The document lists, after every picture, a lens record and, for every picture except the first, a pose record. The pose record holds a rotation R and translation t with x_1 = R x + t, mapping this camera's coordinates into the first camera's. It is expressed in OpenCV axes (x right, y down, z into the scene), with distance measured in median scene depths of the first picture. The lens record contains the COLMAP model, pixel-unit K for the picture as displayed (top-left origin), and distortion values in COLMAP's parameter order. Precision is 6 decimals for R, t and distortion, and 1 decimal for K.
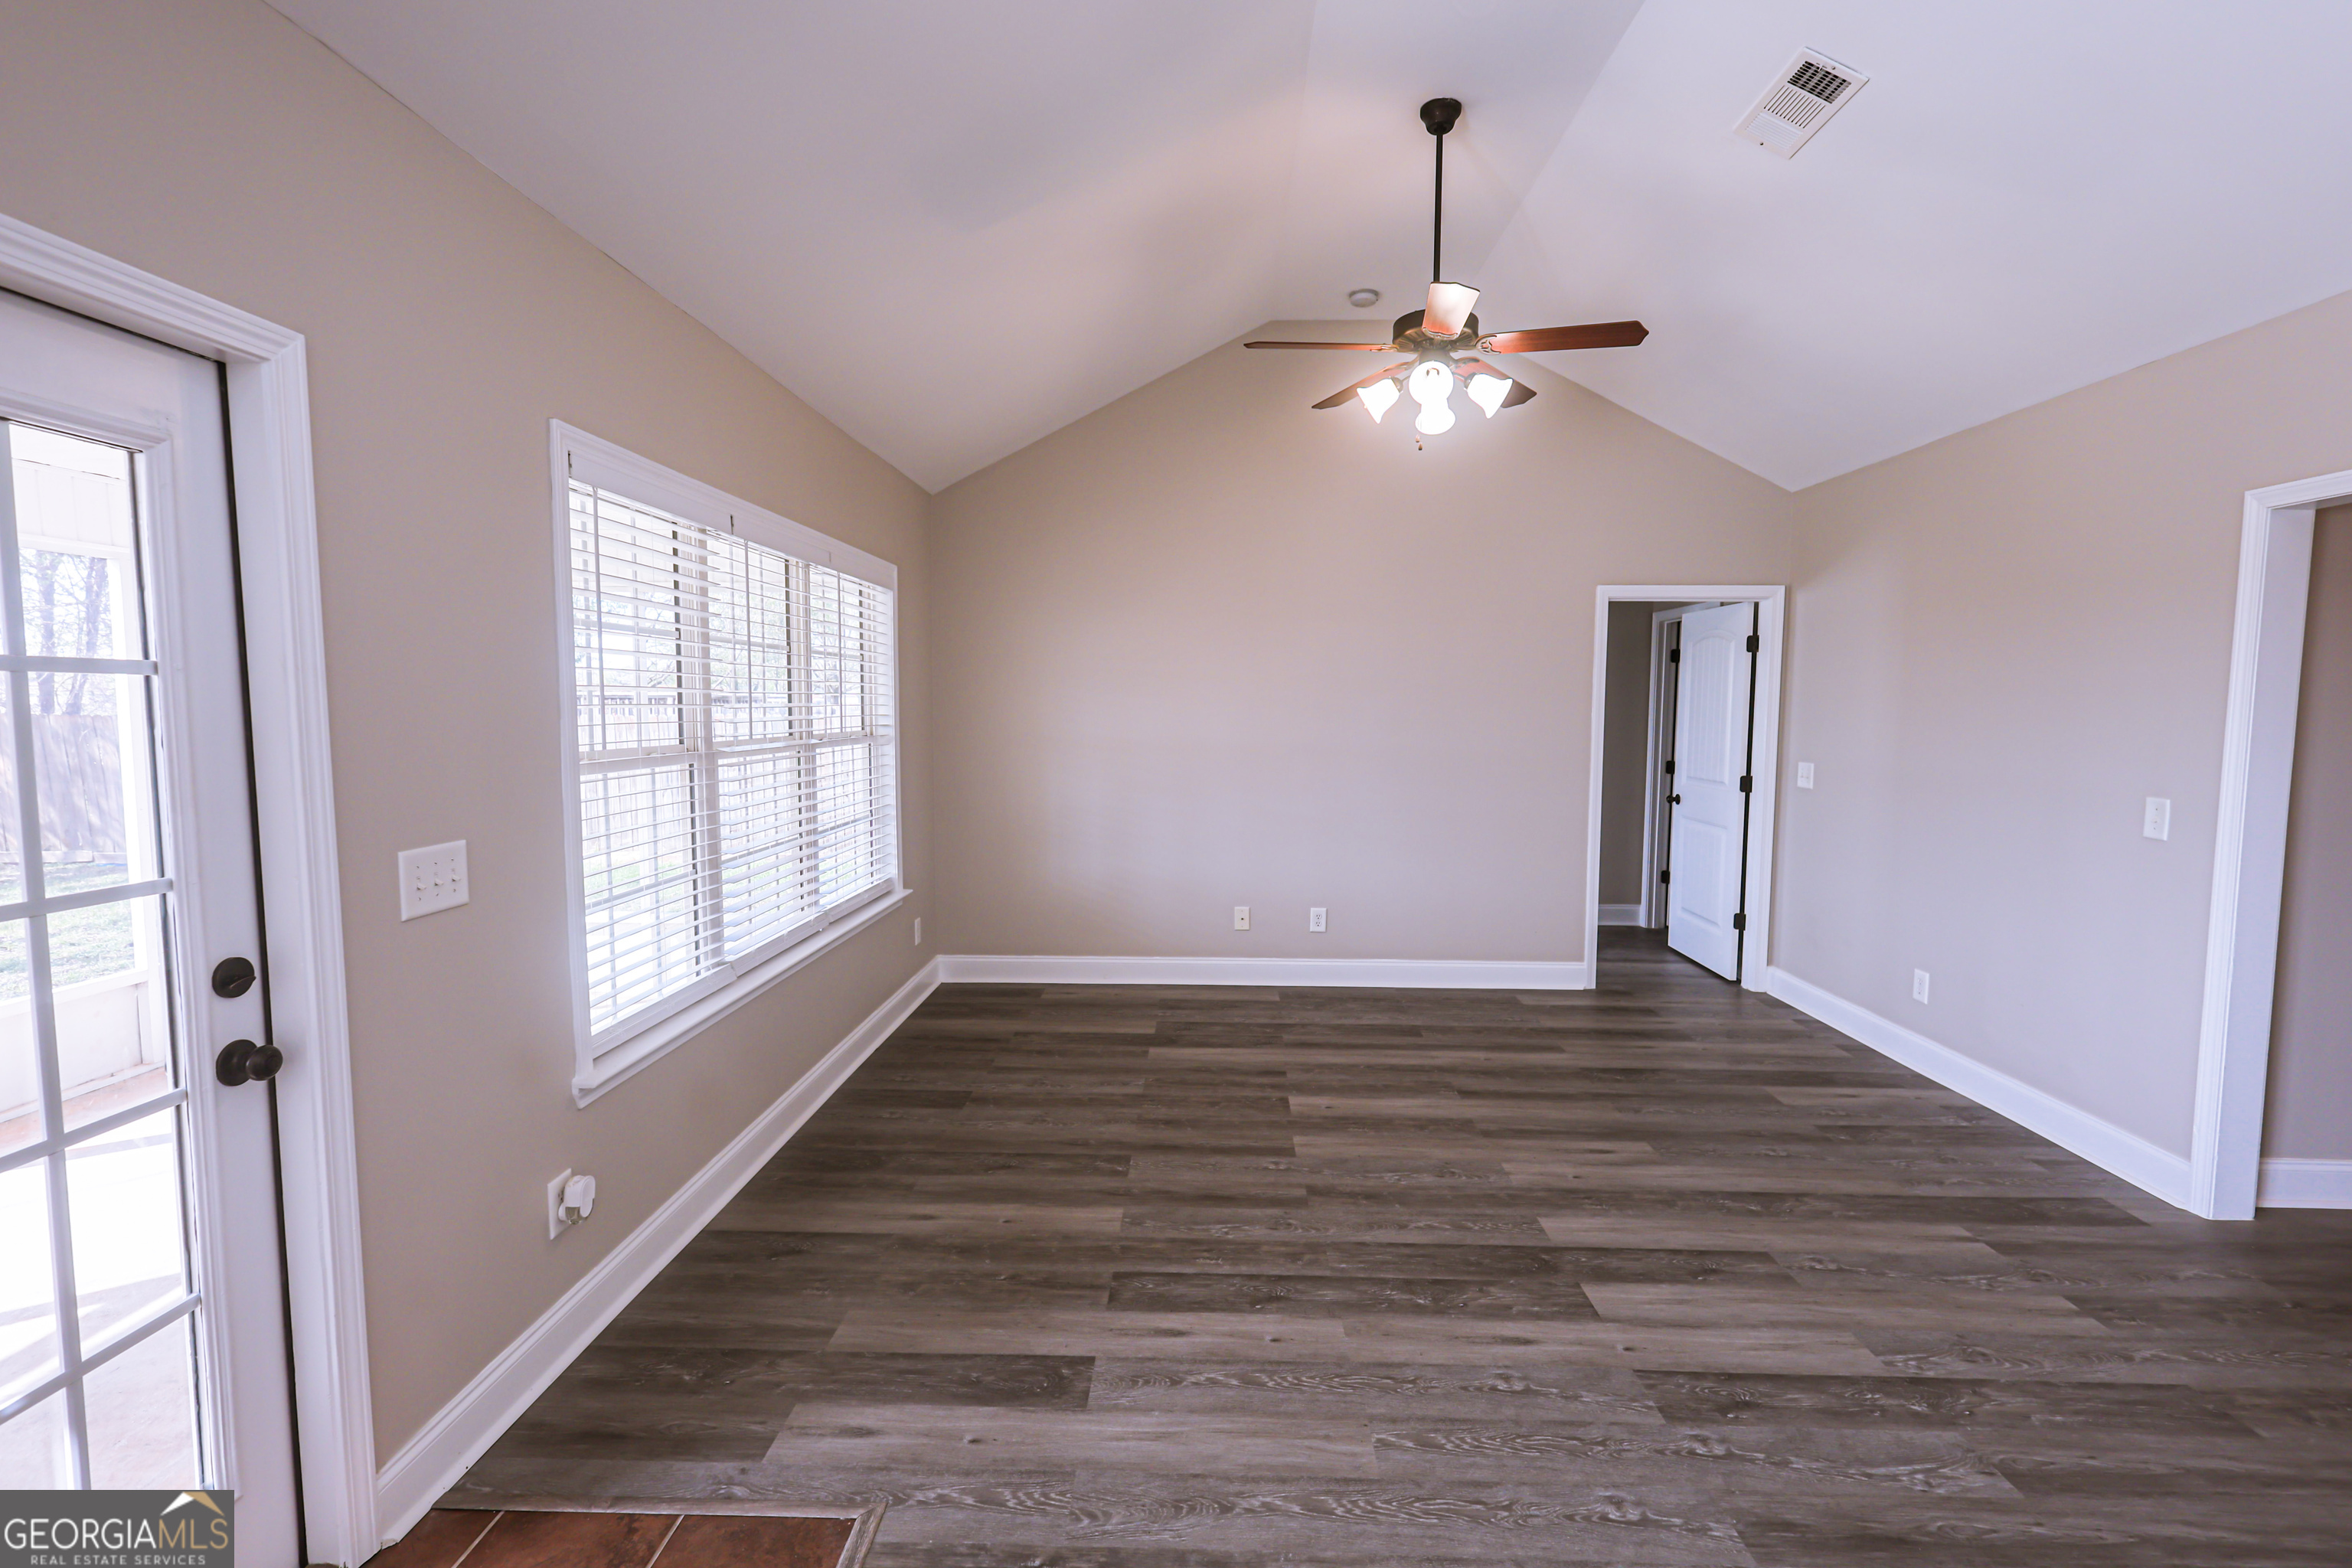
lens RADIAL K [[1037.6, 0, 1179.3], [0, 1037.6, 777.3], [0, 0, 1]] dist [0.000811, -0.000068]
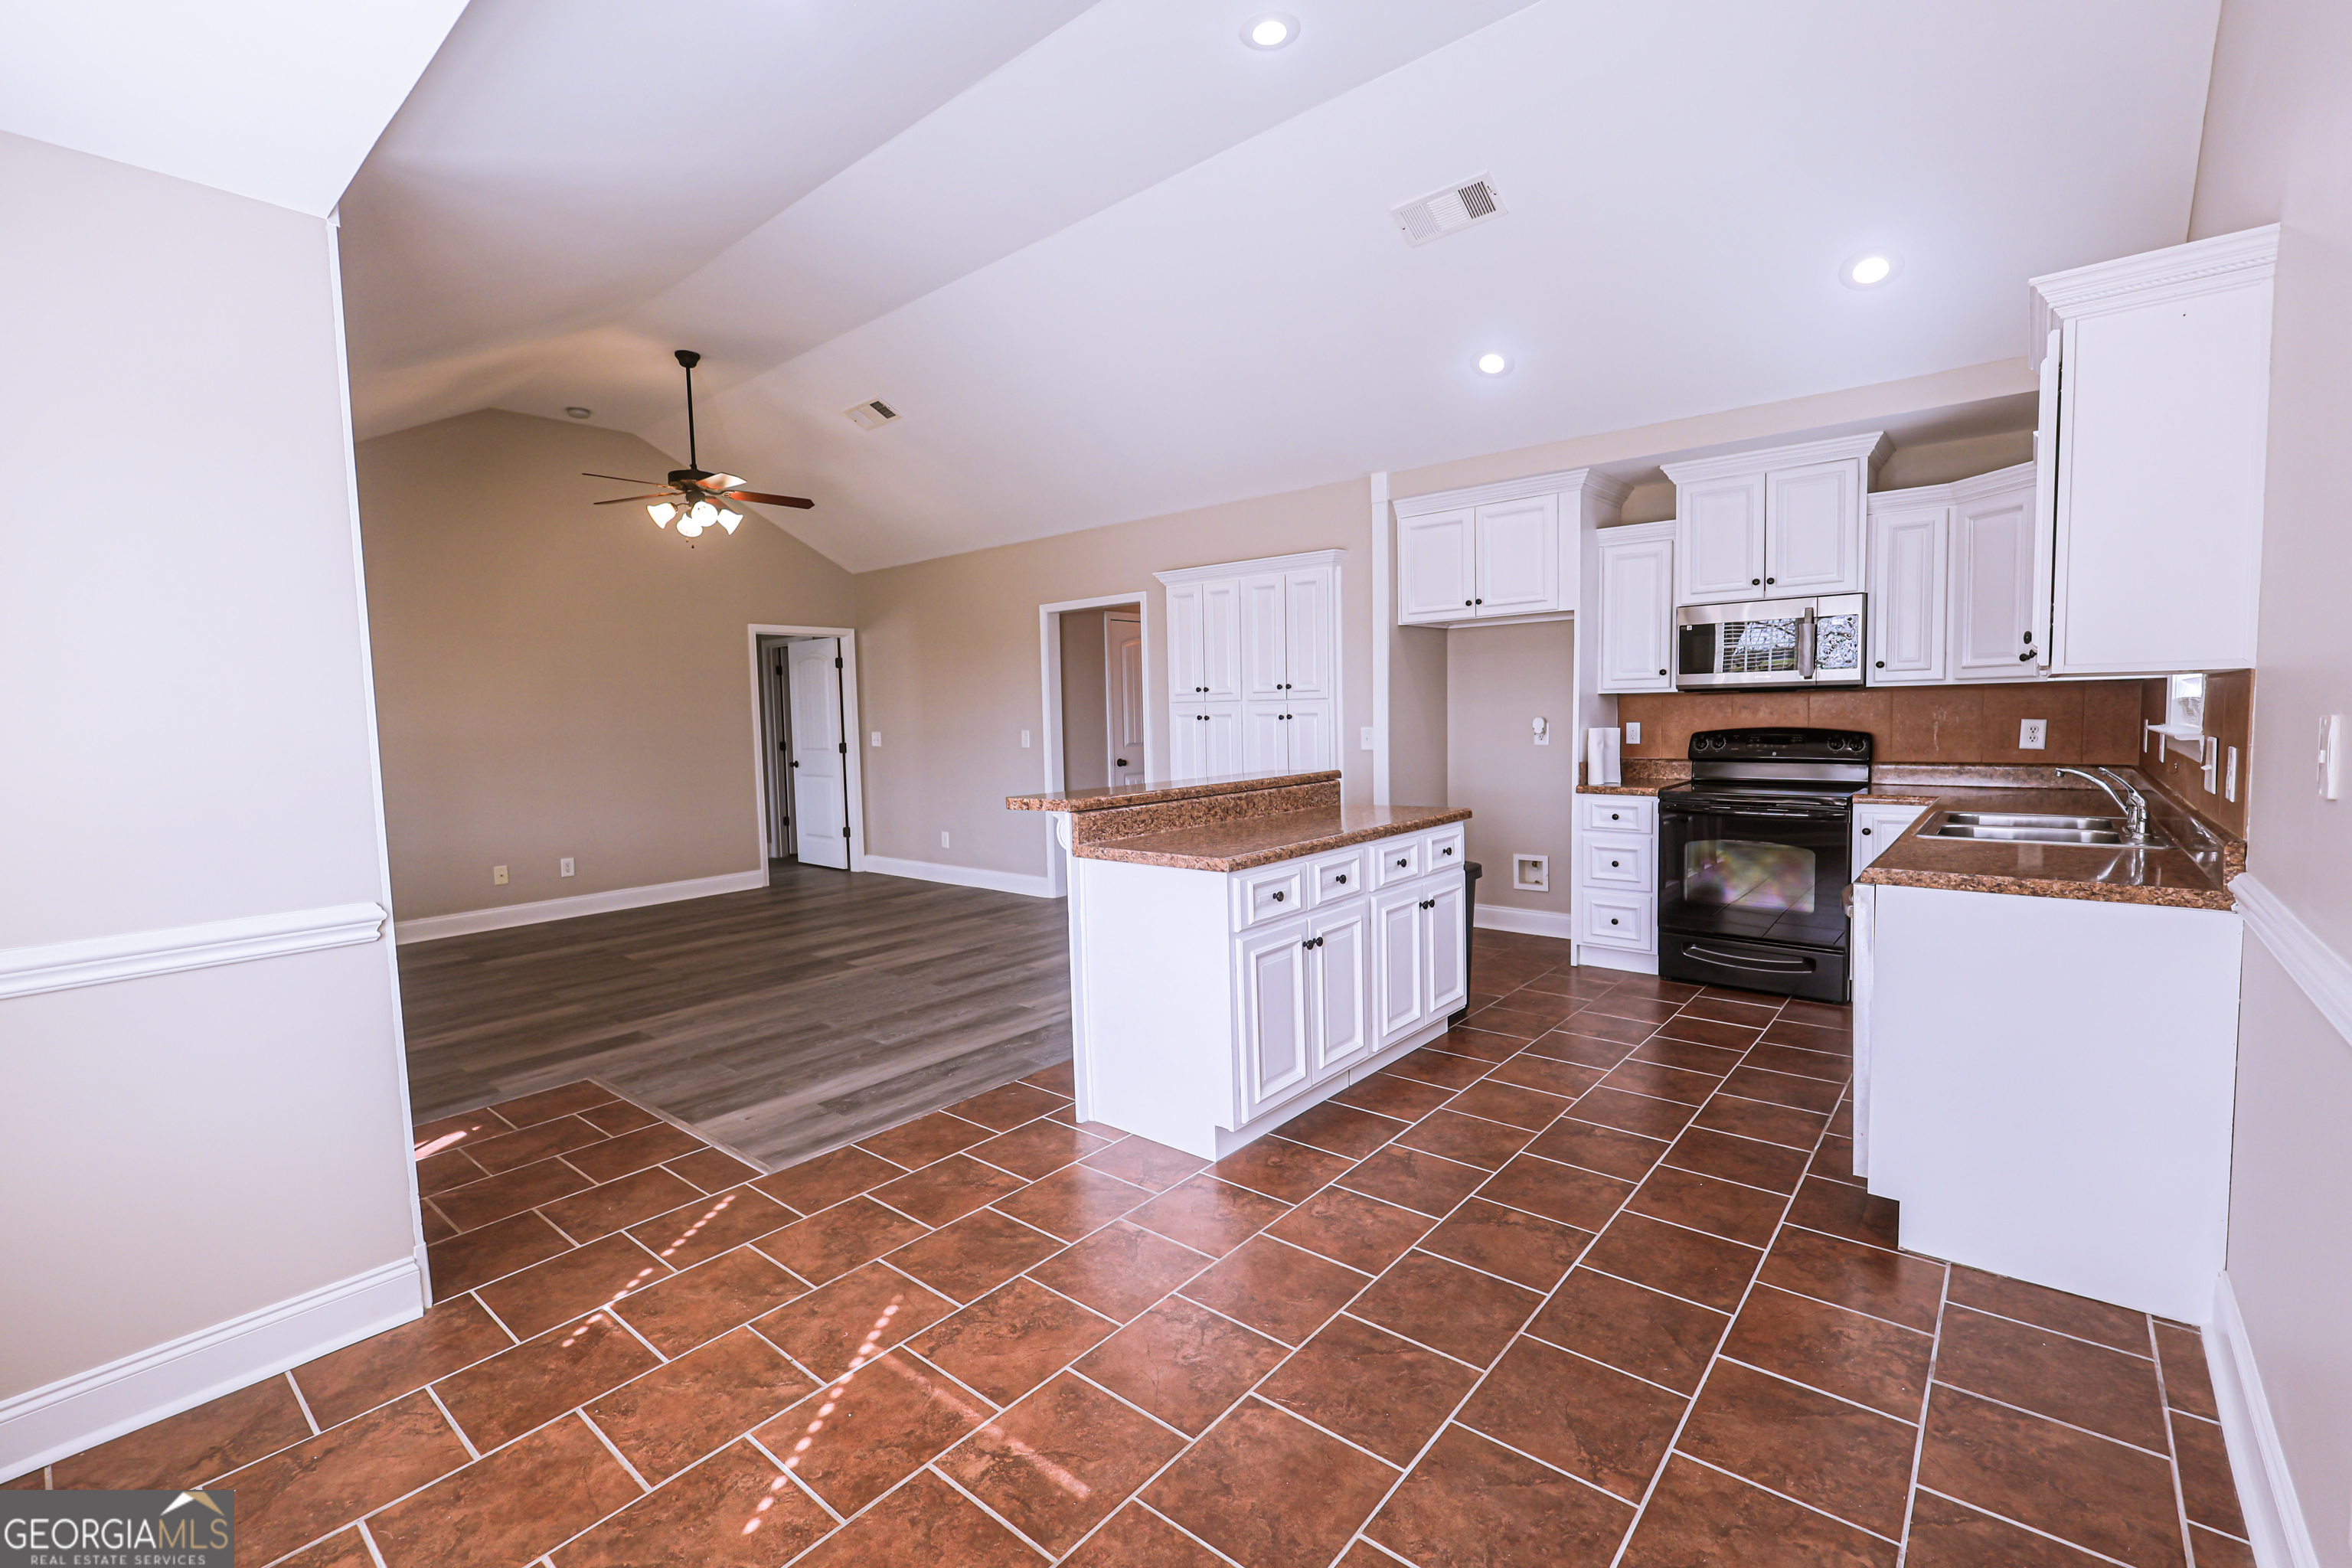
lens RADIAL K [[1016.1, 0, 1175.5], [0, 1016.1, 773.7], [0, 0, 1]] dist [-0.001443, -0.000178]
pose [[0.621516, -0.070698, 0.780205, -0.708625], [0.085908, 0.996064, 0.021823, 0.104871], [-0.778677, 0.053463, 0.625143, -0.763694]]
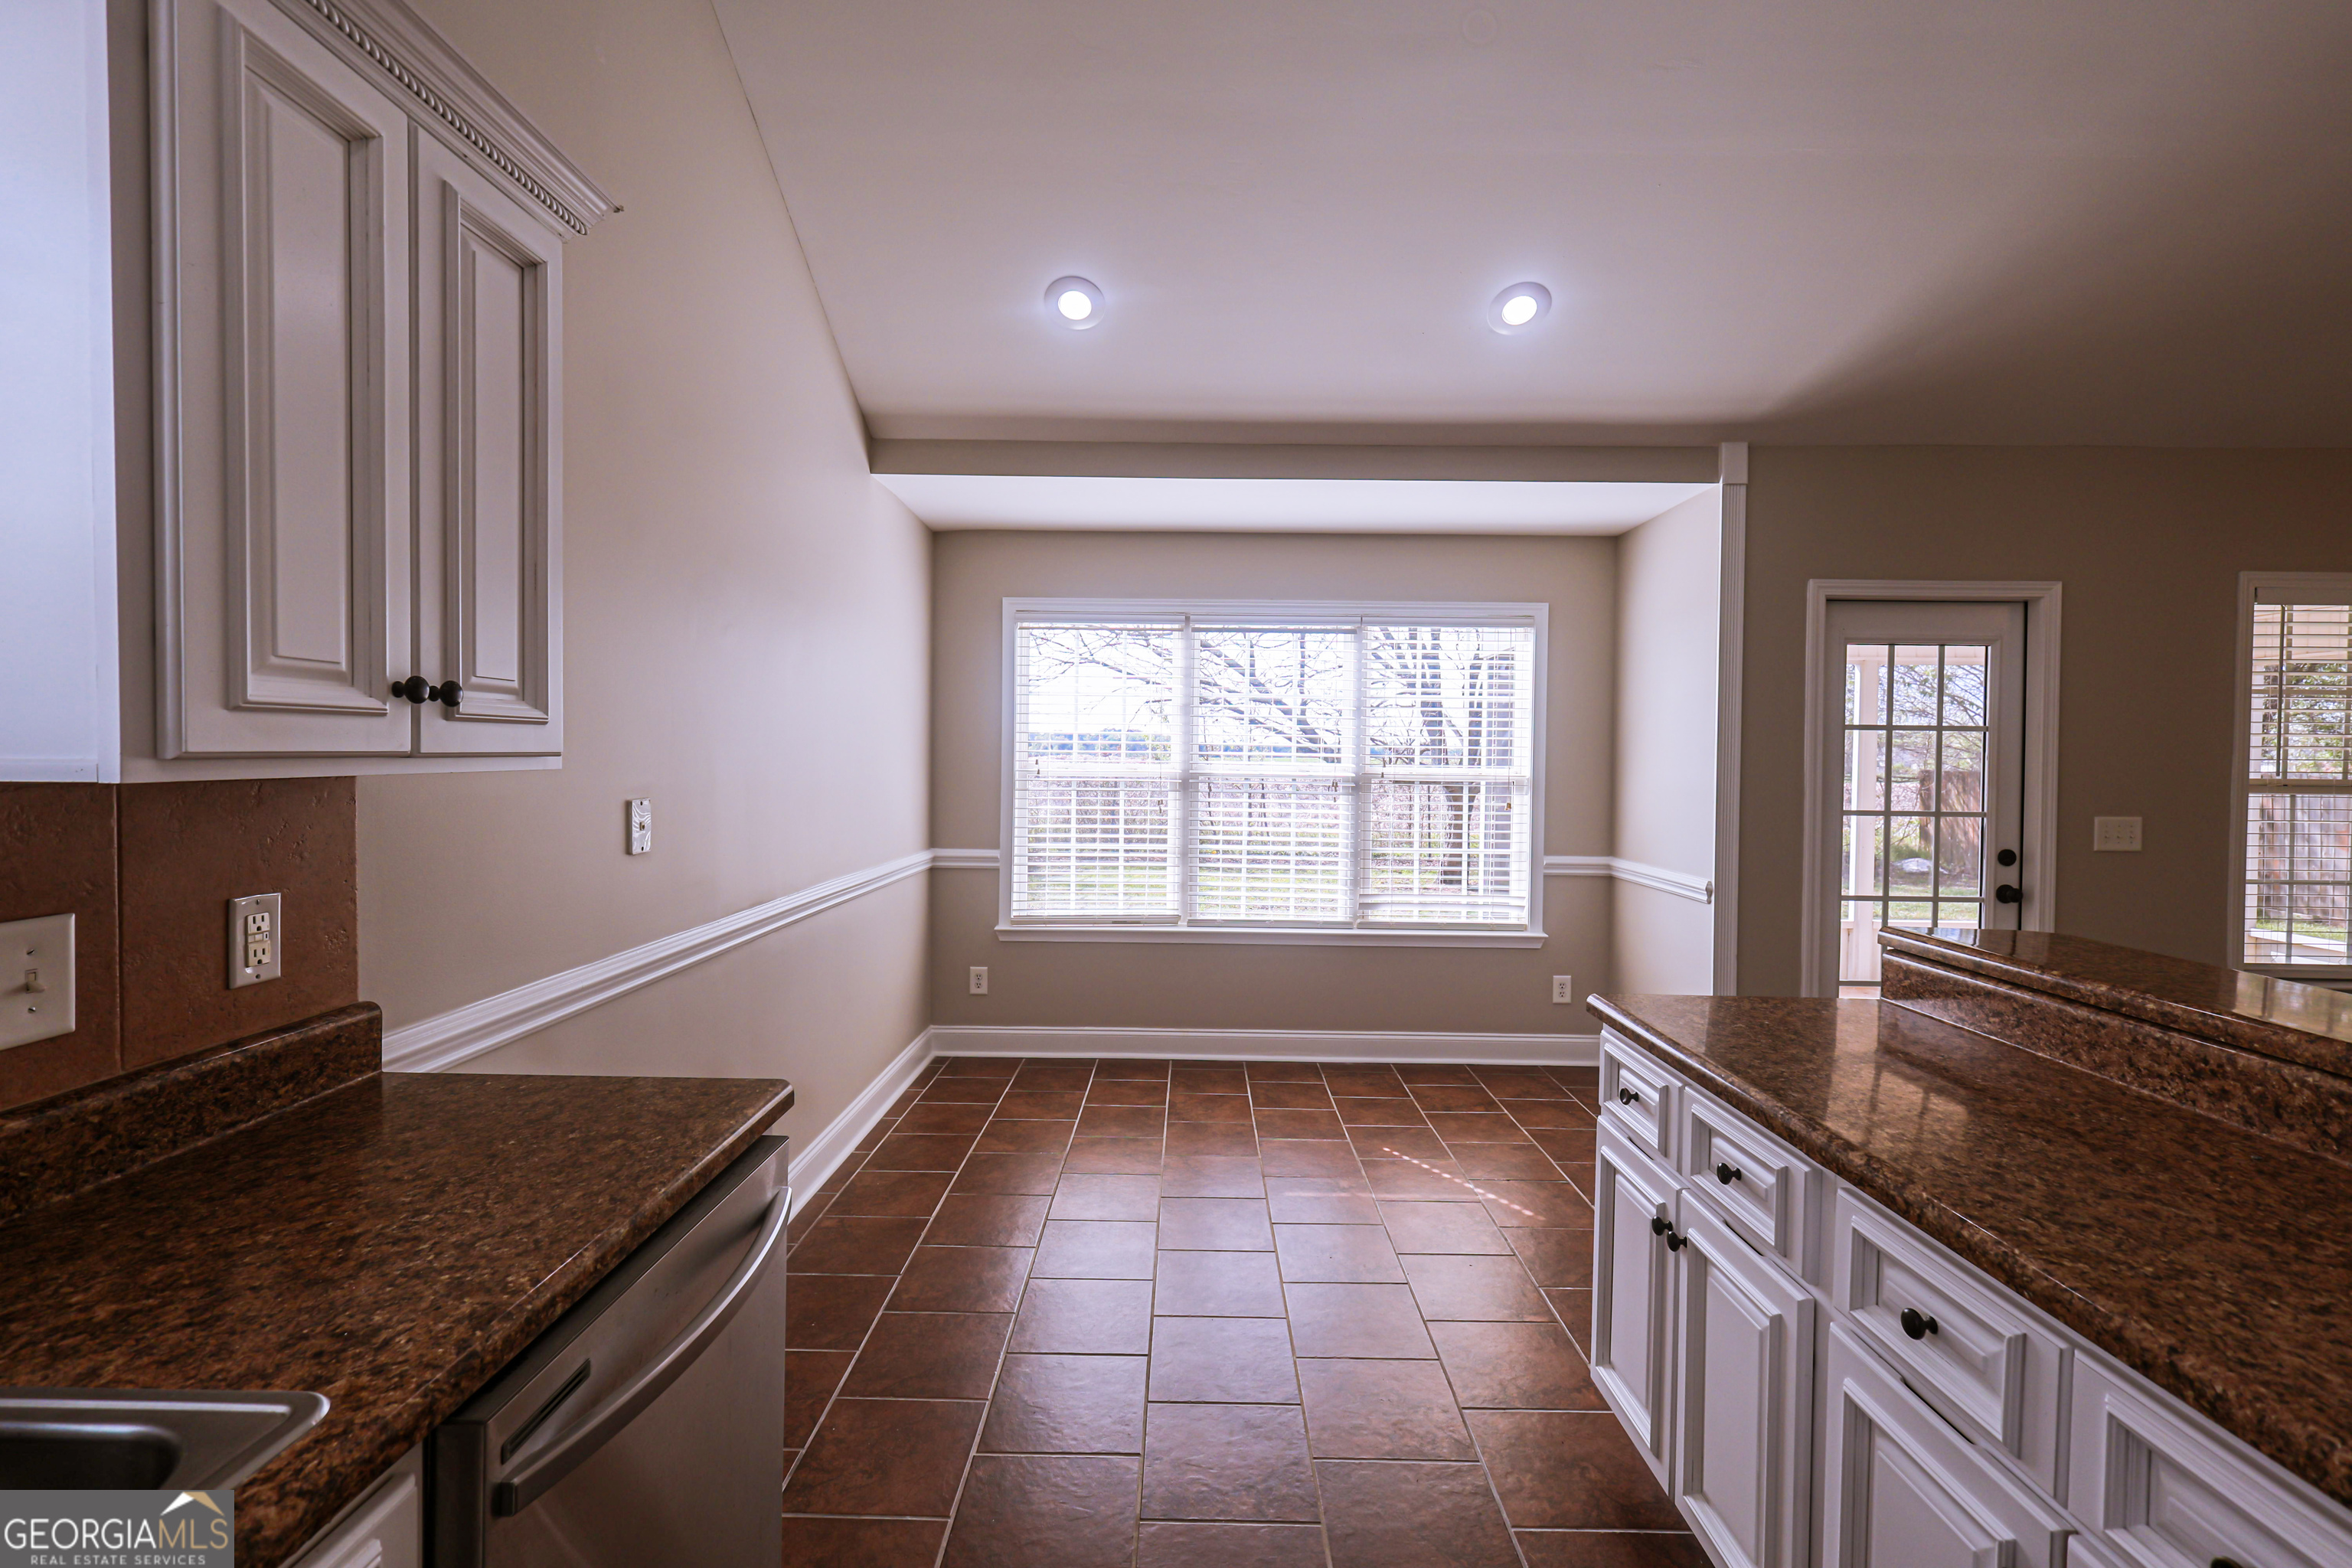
lens RADIAL K [[1011.7, 0, 1186.1], [0, 1011.7, 770.2], [0, 0, 1]] dist [-0.000477, 0.000240]
pose [[0.019005, 0.009062, -0.999778, 0.754720], [-0.085443, 0.996316, 0.007406, 0.075795], [0.996162, 0.085283, 0.019709, -0.518322]]
